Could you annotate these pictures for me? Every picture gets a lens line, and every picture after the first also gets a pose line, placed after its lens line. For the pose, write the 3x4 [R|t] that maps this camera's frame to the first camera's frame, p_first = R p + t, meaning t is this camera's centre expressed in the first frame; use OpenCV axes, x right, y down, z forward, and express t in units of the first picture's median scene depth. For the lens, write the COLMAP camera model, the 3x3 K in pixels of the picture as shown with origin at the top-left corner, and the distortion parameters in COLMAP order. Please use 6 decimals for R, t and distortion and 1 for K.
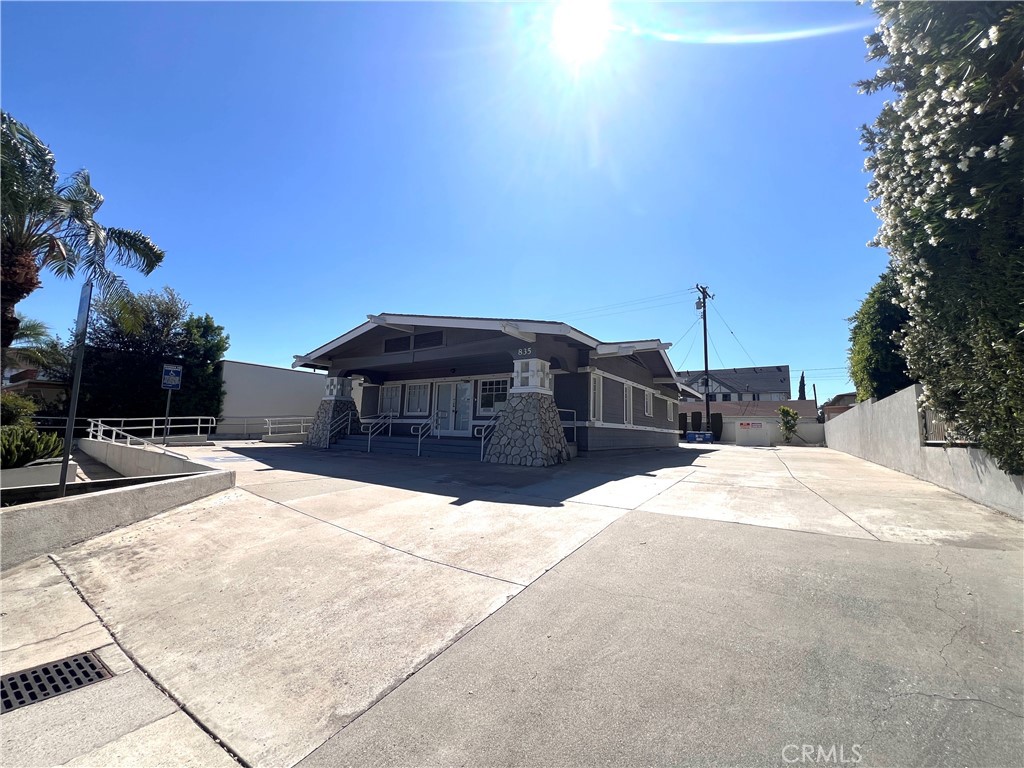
lens RADIAL K [[409.2, 0, 512.0], [0, 409.2, 384.0], [0, 0, 1]] dist [0.000502, 0.000043]
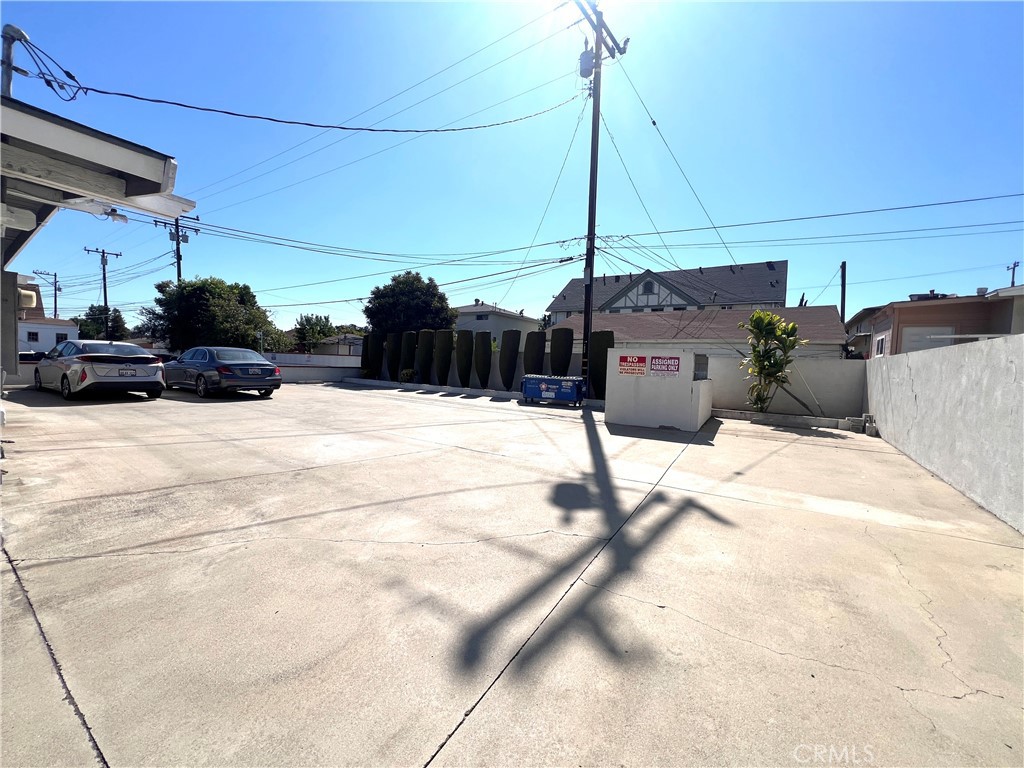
lens RADIAL K [[409.2, 0, 512.0], [0, 409.2, 384.0], [0, 0, 1]] dist [0.000502, 0.000043]
pose [[0.999869, 0.007138, 0.014528, 1.102778], [-0.009499, 0.985482, 0.169516, 0.148312], [-0.013107, -0.169632, 0.985420, 1.596906]]
